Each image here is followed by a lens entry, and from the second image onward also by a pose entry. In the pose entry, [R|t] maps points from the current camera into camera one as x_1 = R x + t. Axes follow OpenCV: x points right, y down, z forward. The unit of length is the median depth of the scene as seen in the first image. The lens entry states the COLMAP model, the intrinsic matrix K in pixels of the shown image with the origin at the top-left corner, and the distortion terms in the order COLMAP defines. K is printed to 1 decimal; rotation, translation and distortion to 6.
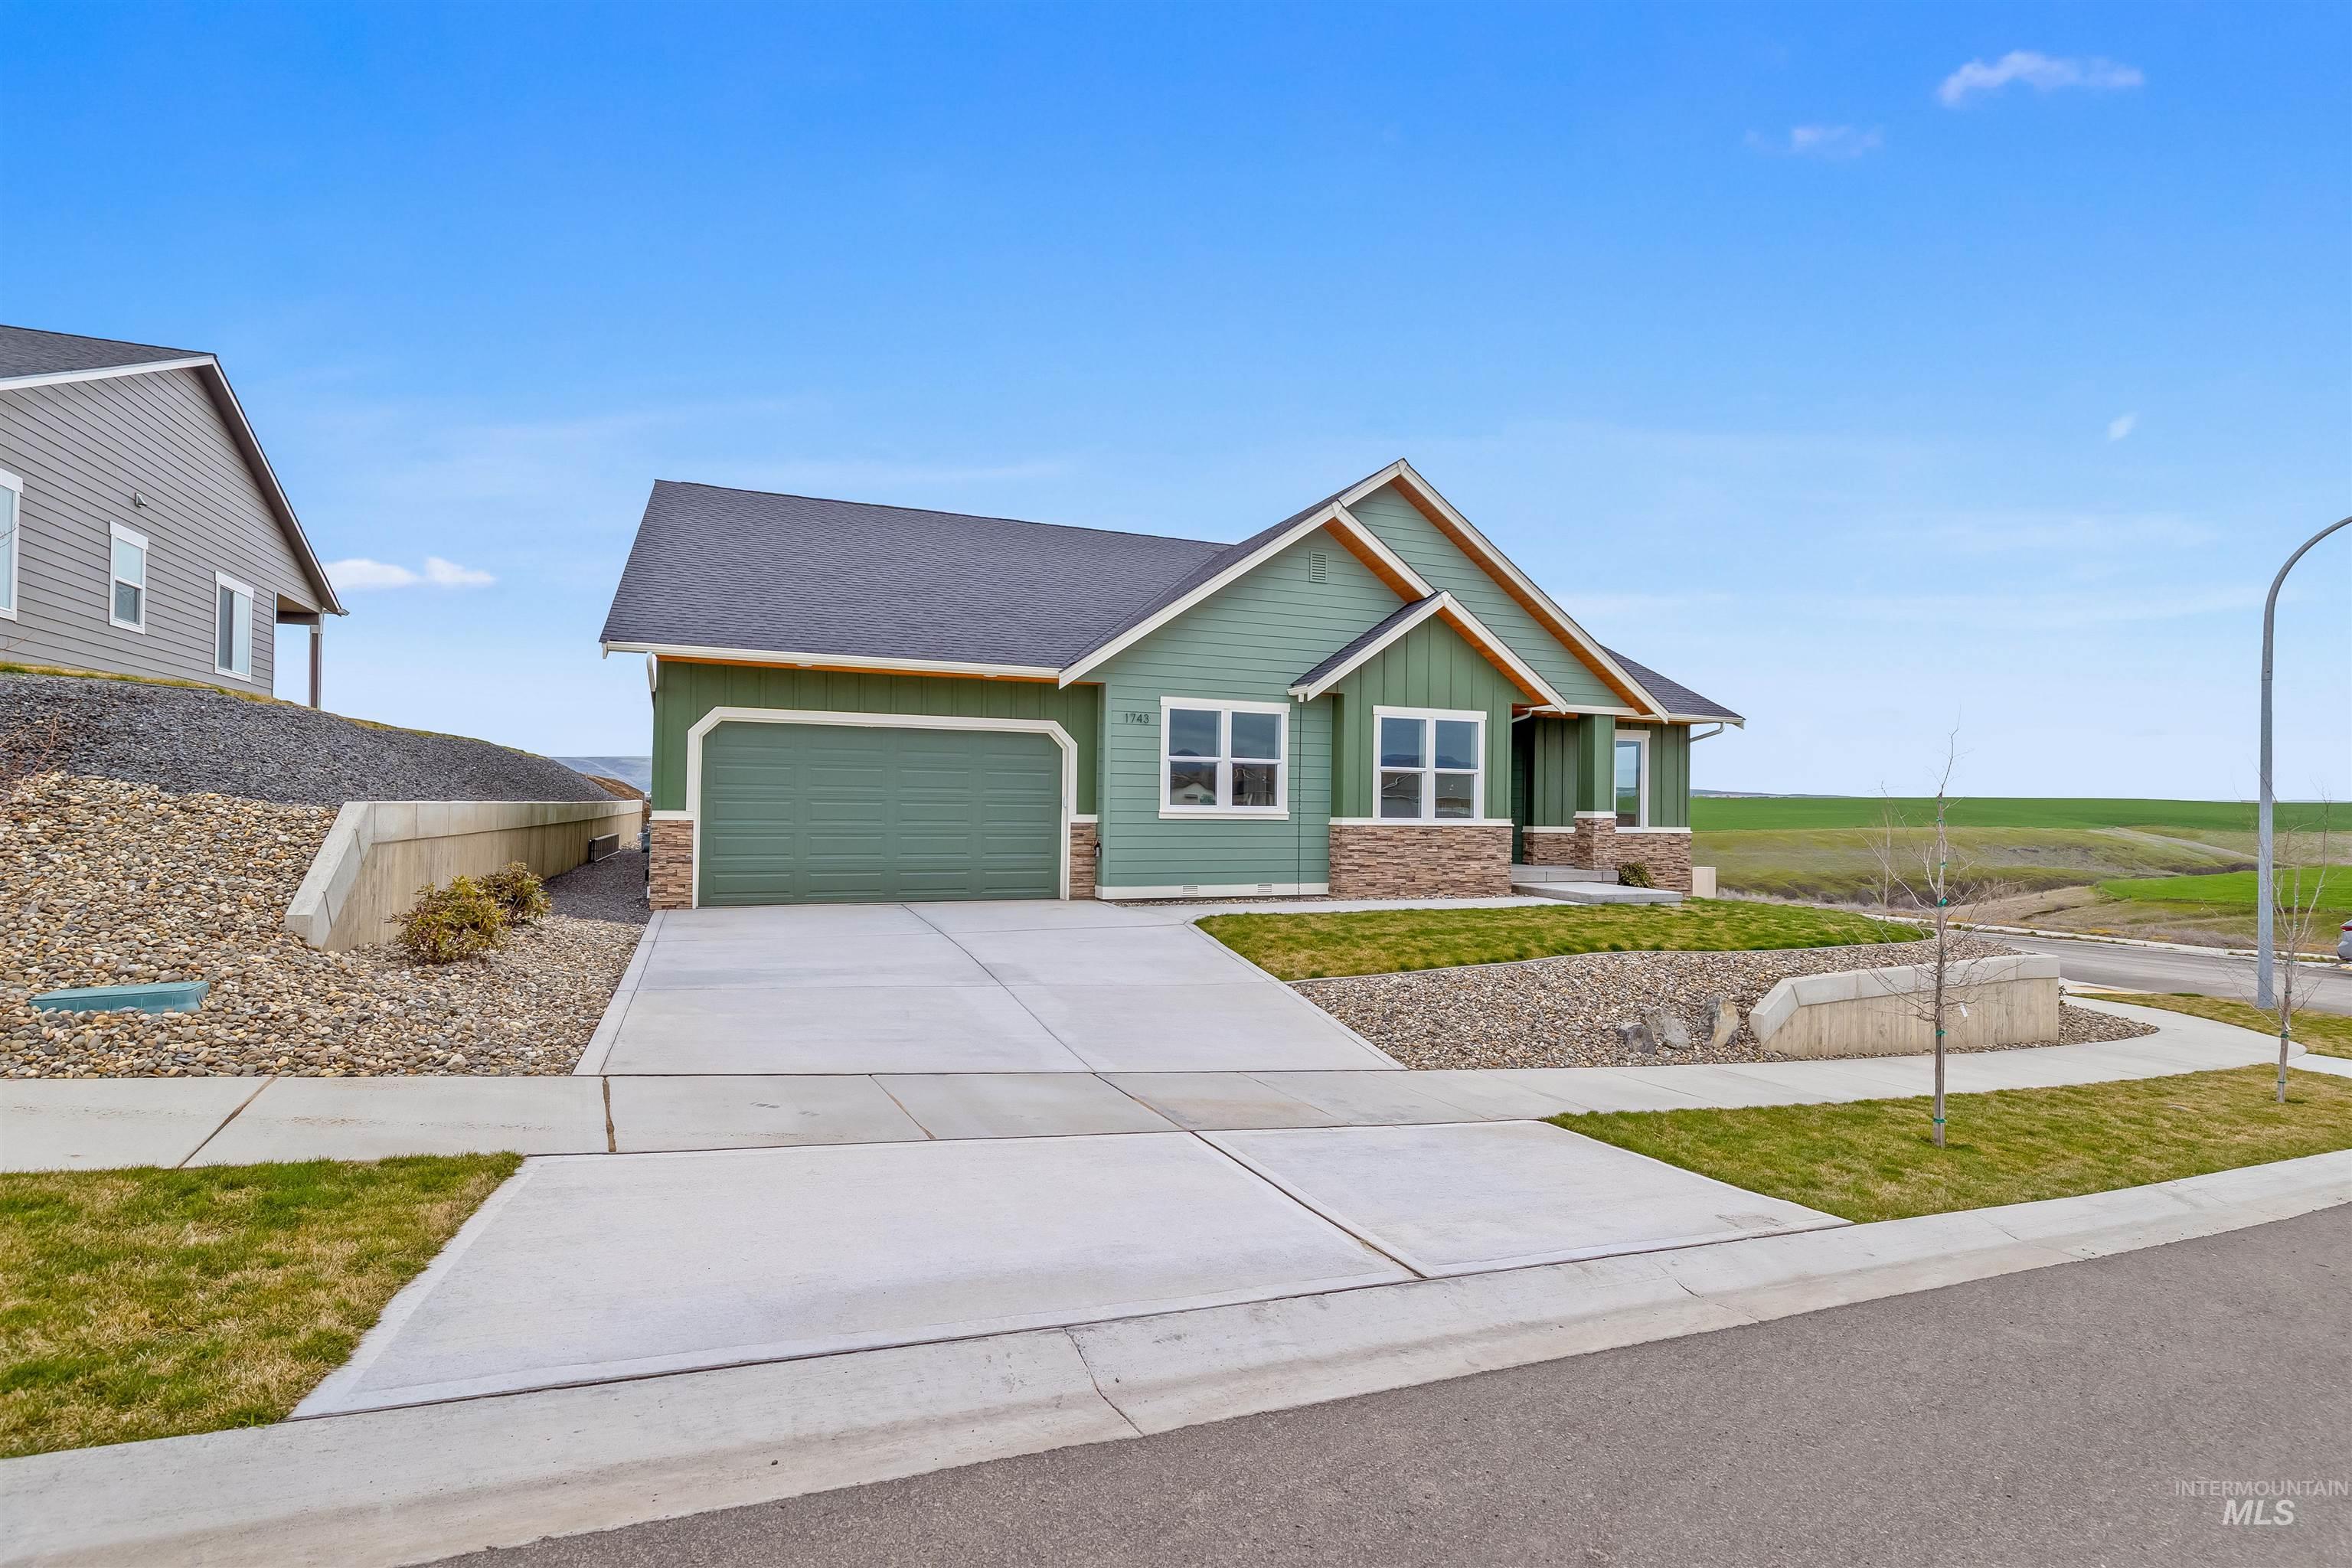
lens RADIAL K [[1054.9, 0, 1182.9], [0, 1054.9, 794.9], [0, 0, 1]] dist [-0.003519, -0.000433]
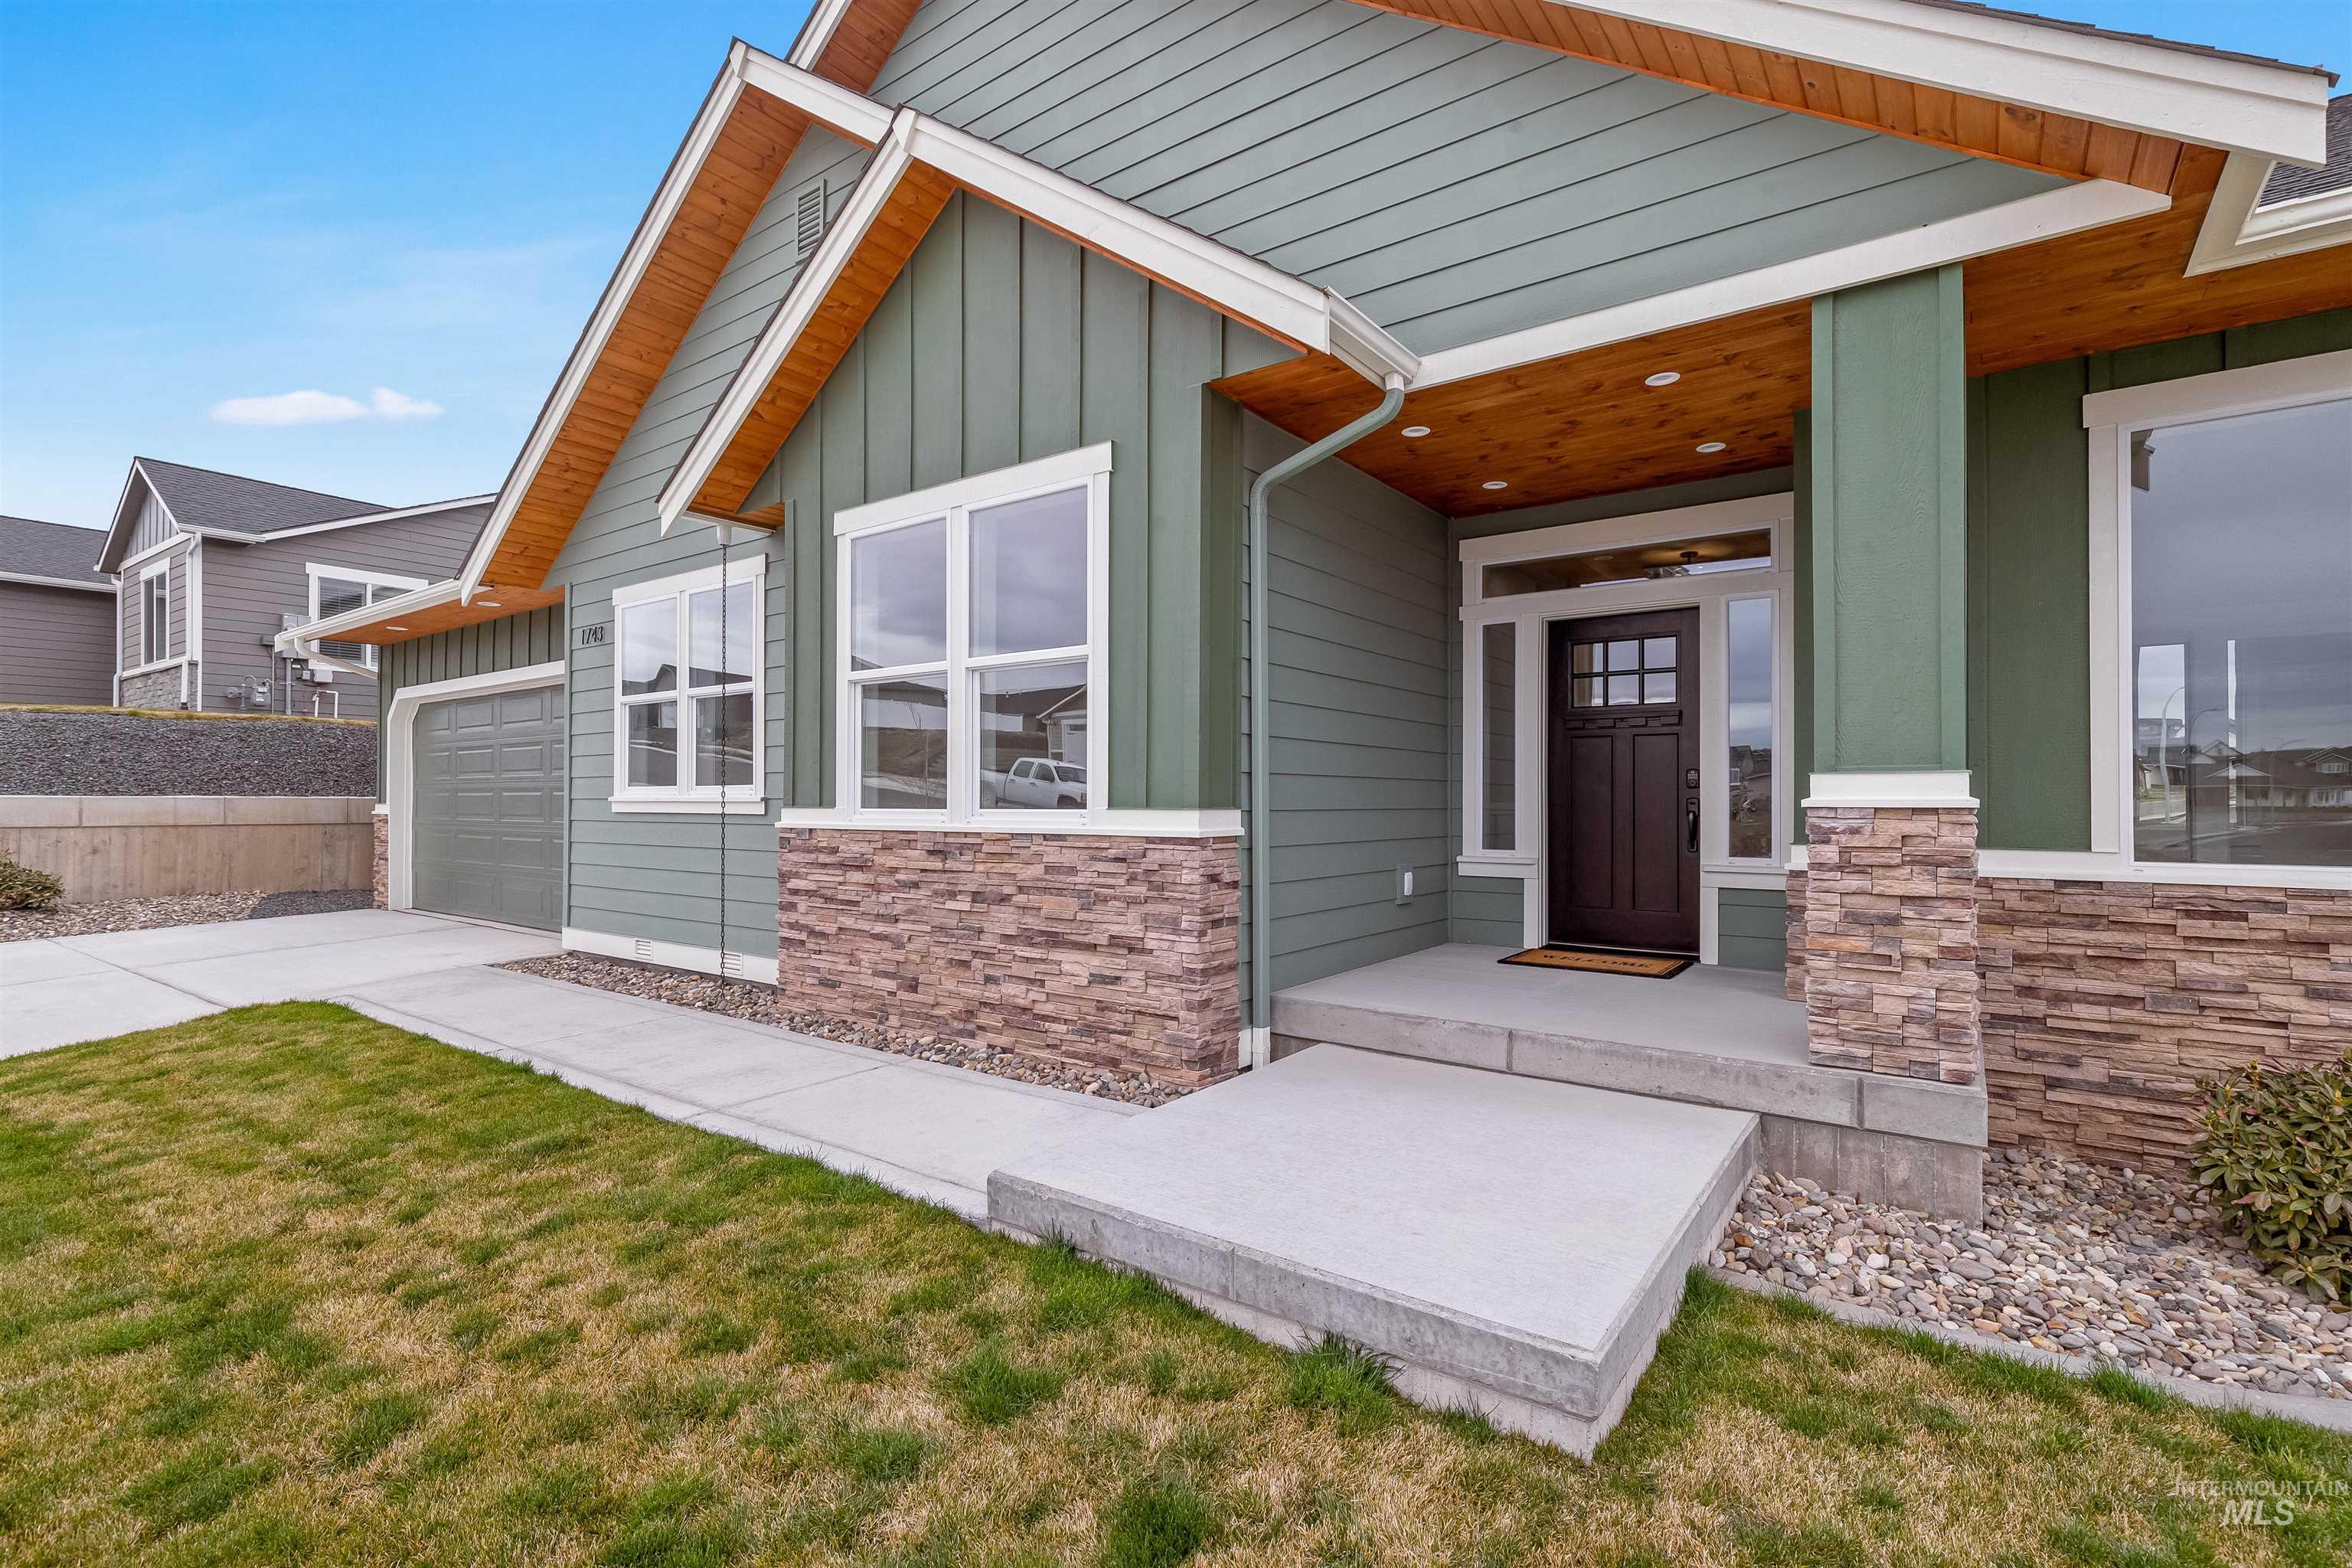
lens RADIAL K [[1054.9, 0, 1182.9], [0, 1054.9, 794.9], [0, 0, 1]] dist [-0.003519, -0.000433]
pose [[0.541385, -0.016597, -0.840611, 0.551933], [0.016295, 0.999824, -0.009246, 0.021664], [0.840617, -0.008692, 0.541560, 0.874747]]
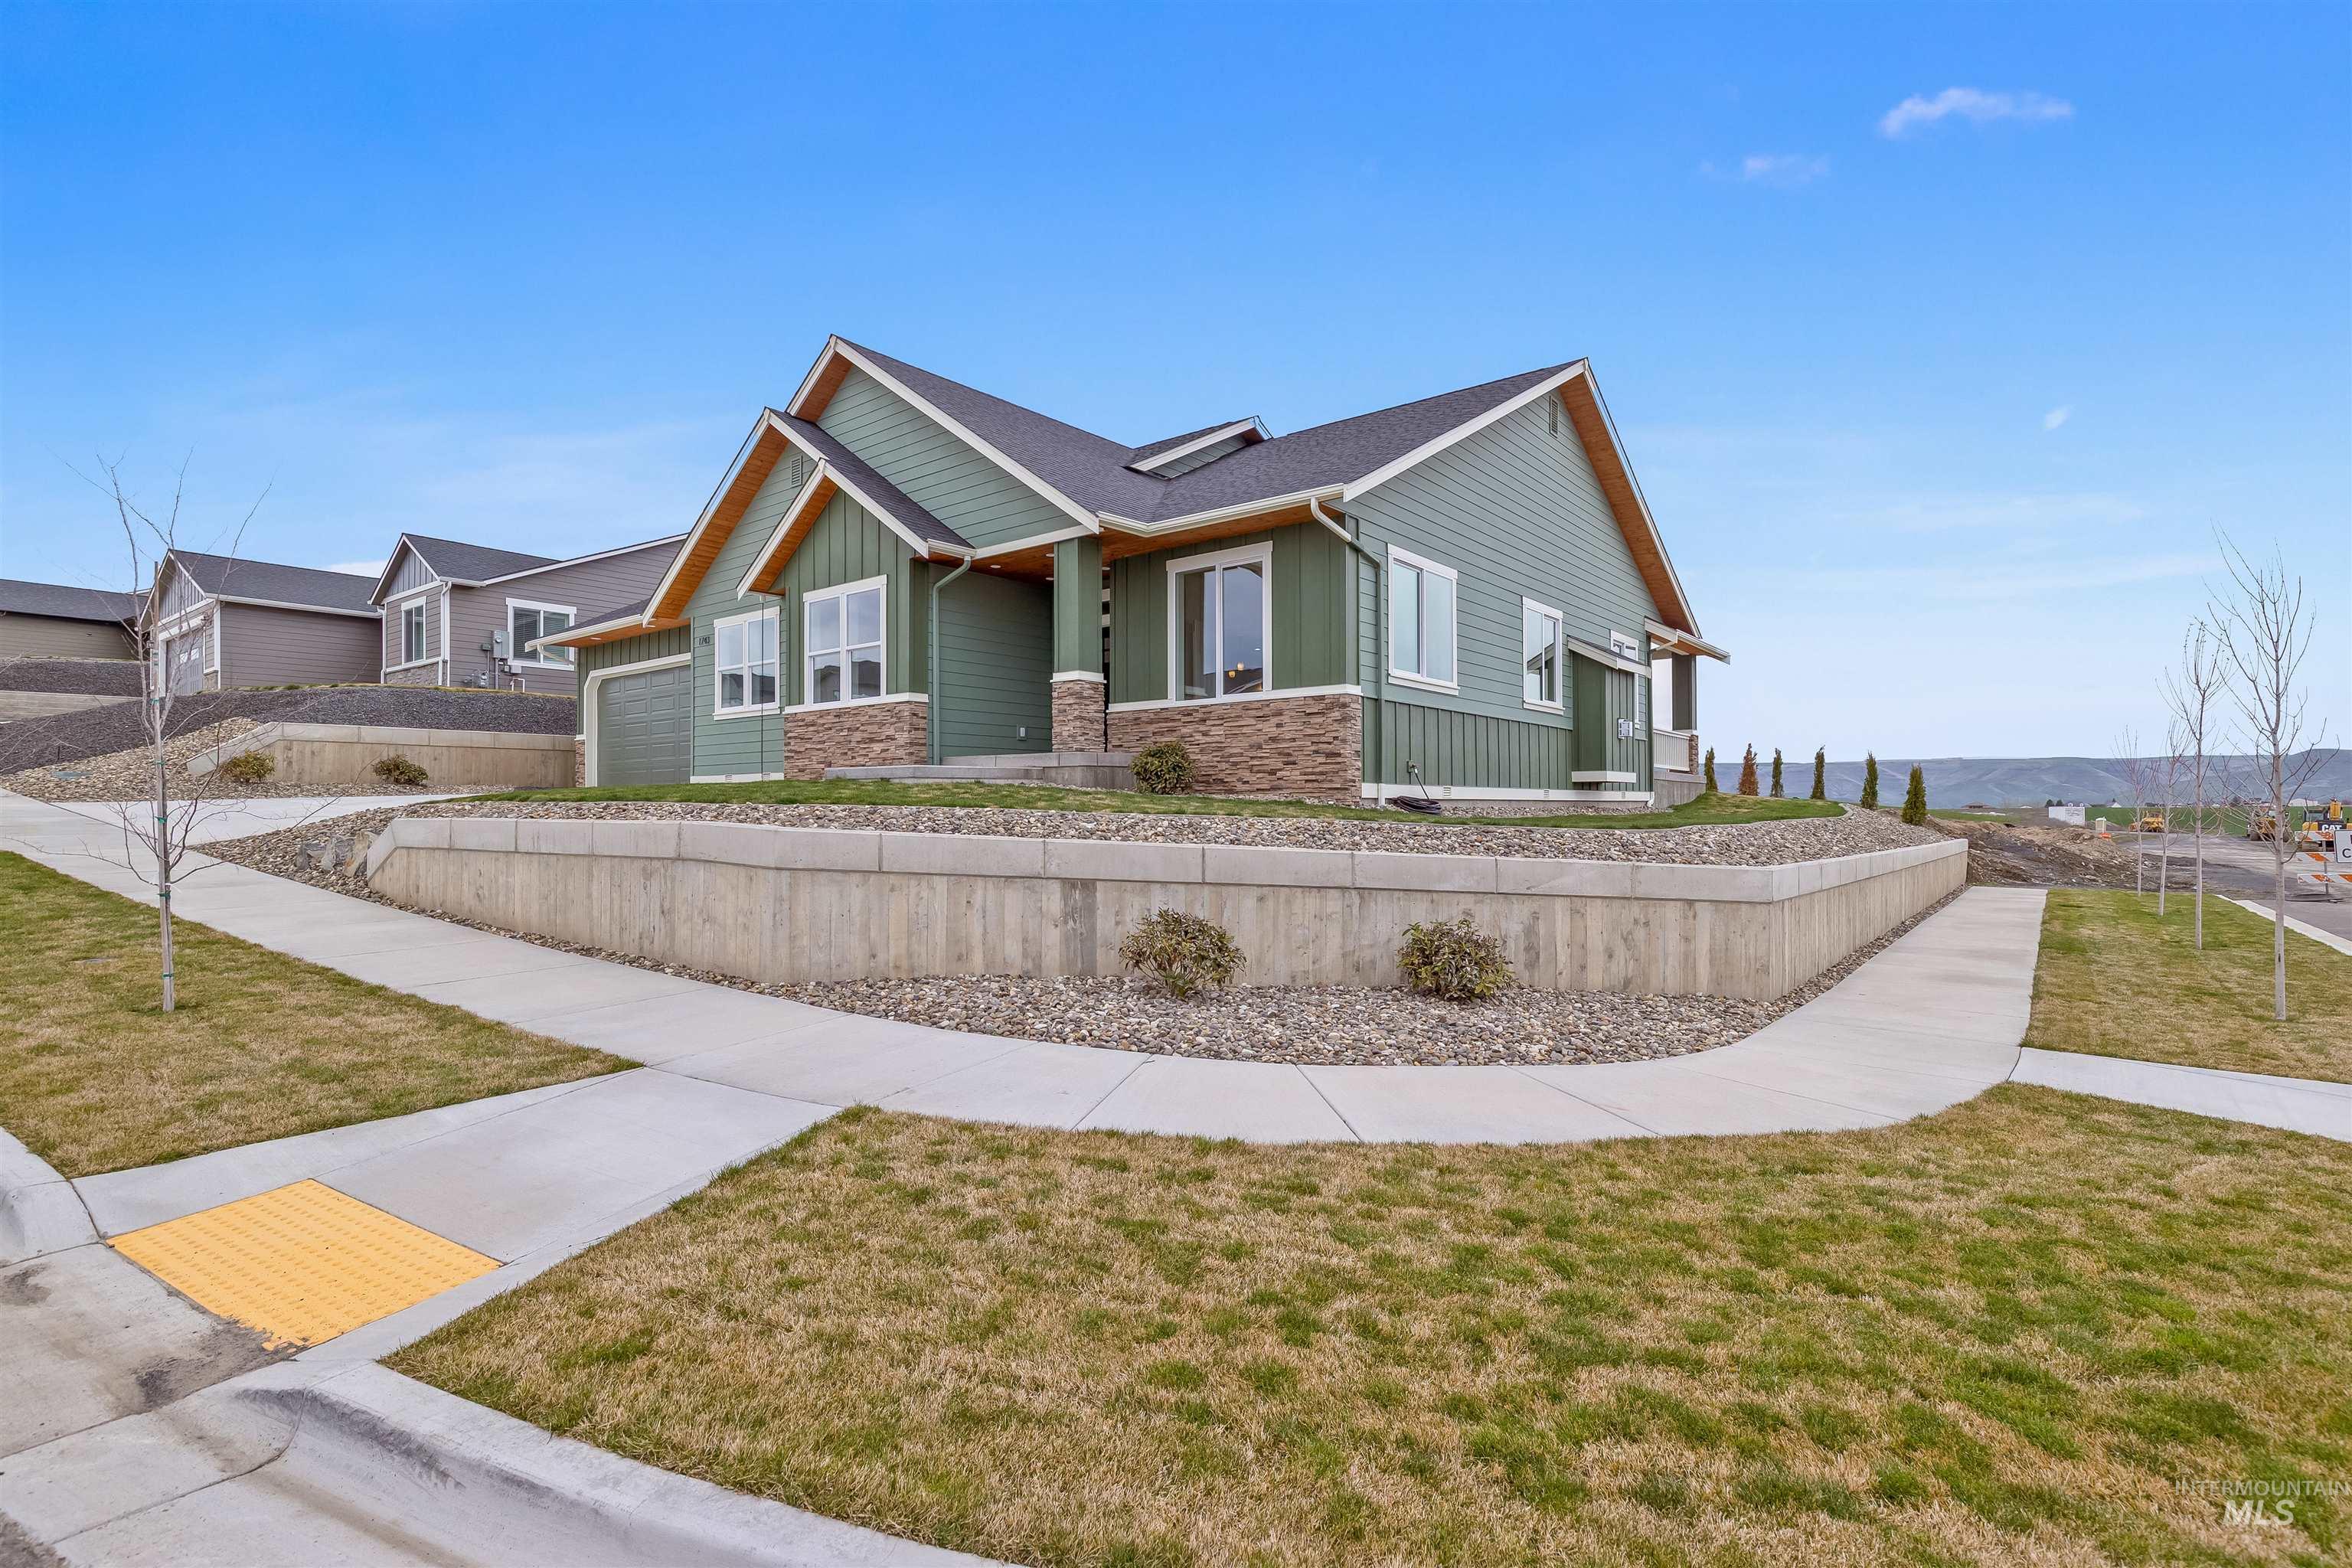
lens RADIAL K [[1068.1, 0, 1176.0], [0, 1068.1, 784.0], [0, 0, 1]] dist [0.001245, 0.000071]
pose [[0.501374, -0.030981, -0.864676, 1.203369], [0.021451, 0.999497, -0.023373, 0.125566], [0.864965, -0.006830, 0.501786, 0.773046]]
